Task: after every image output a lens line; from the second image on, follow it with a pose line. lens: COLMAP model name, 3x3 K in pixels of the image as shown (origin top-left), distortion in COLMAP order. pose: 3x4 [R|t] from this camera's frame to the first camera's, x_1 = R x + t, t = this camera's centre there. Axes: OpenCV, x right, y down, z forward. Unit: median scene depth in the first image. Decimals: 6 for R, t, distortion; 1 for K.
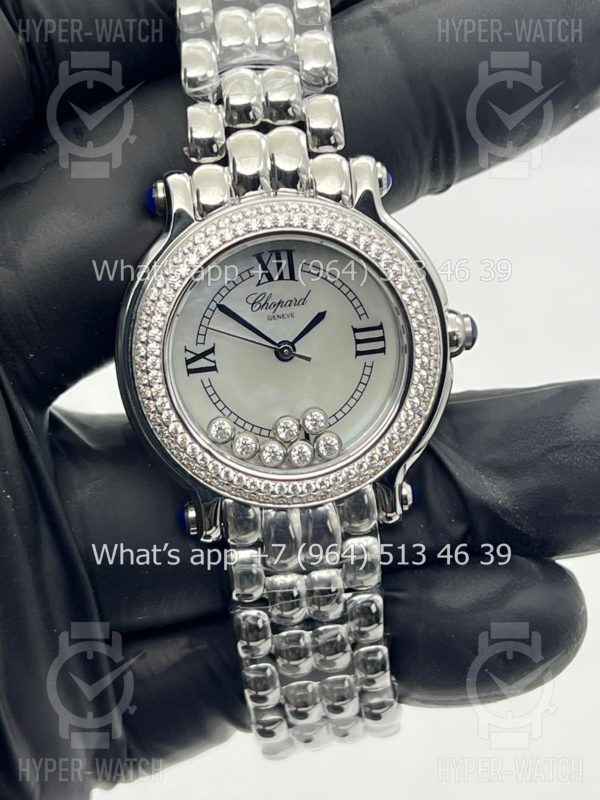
lens RADIAL K [[1843.6, 0, 300.0], [0, 1843.6, 400.0], [0, 0, 1]] dist [0.206151, 0.069736]
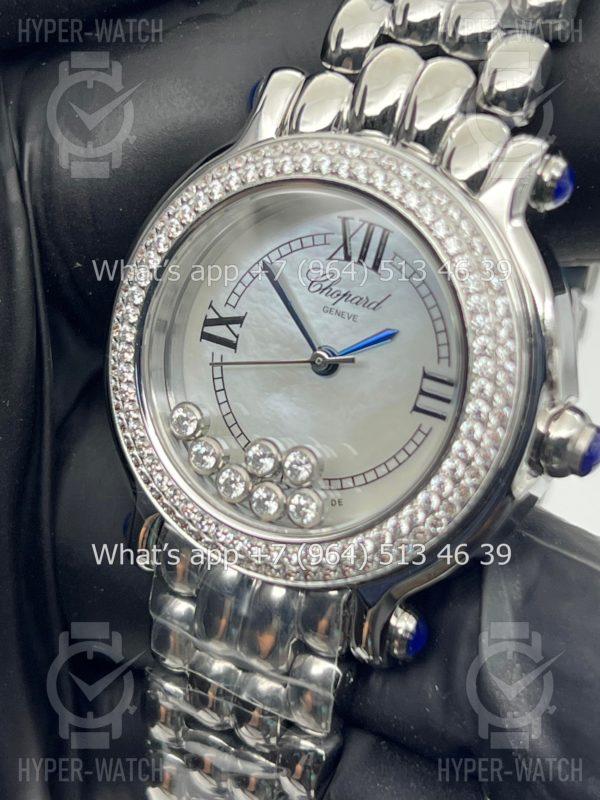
lens RADIAL K [[1843.6, 0, 300.0], [0, 1843.6, 400.0], [0, 0, 1]] dist [0.206151, 0.069736]
pose [[0.805534, 0.395410, -0.441323, 0.297413], [-0.416002, 0.907759, 0.054004, -0.047193], [0.421968, 0.140089, 0.895722, 0.378506]]
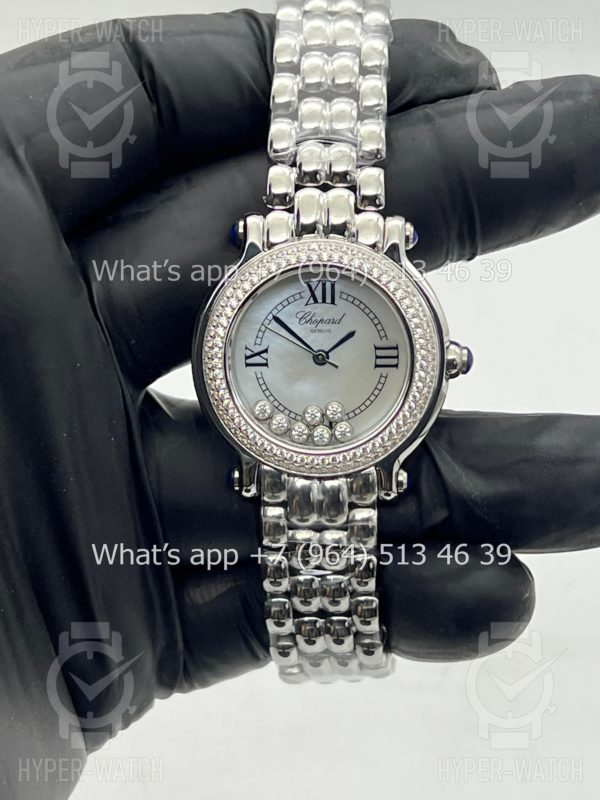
lens RADIAL K [[1843.6, 0, 300.0], [0, 1843.6, 400.0], [0, 0, 1]] dist [0.206151, 0.069736]
pose [[0.984572, 0.114730, -0.132120, 0.154454], [-0.121596, 0.991554, -0.045105, 0.064463], [0.125829, 0.060475, 0.990207, -0.297361]]
